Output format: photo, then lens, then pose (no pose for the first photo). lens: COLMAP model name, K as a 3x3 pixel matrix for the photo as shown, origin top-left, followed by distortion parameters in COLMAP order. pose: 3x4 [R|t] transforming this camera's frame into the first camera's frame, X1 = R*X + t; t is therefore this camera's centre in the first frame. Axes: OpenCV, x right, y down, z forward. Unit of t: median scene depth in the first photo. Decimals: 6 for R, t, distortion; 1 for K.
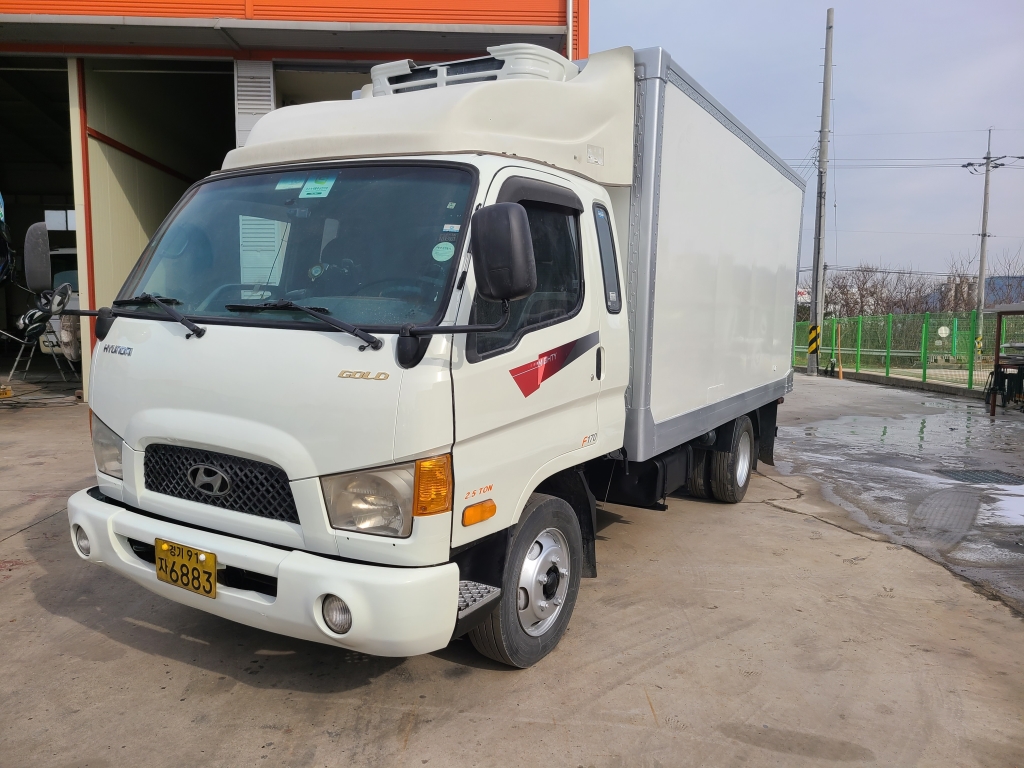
lens RADIAL K [[764.4, 0, 512.0], [0, 764.4, 384.0], [0, 0, 1]] dist [0.036413, -0.009654]
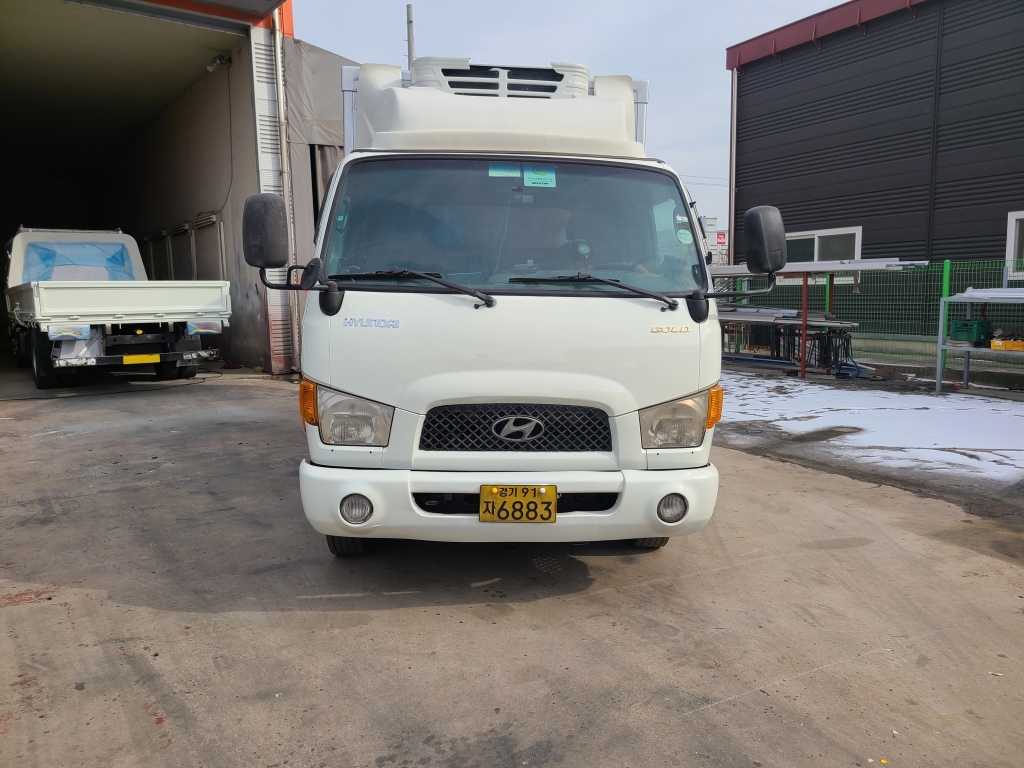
lens RADIAL K [[768.9, 0, 505.3], [0, 768.9, 377.5], [0, 0, 1]] dist [0.045811, -0.029526]
pose [[0.821294, -0.081387, 0.564670, -1.044706], [0.063831, 0.996666, 0.050813, -0.013186], [-0.566923, -0.005689, 0.823751, 0.047463]]
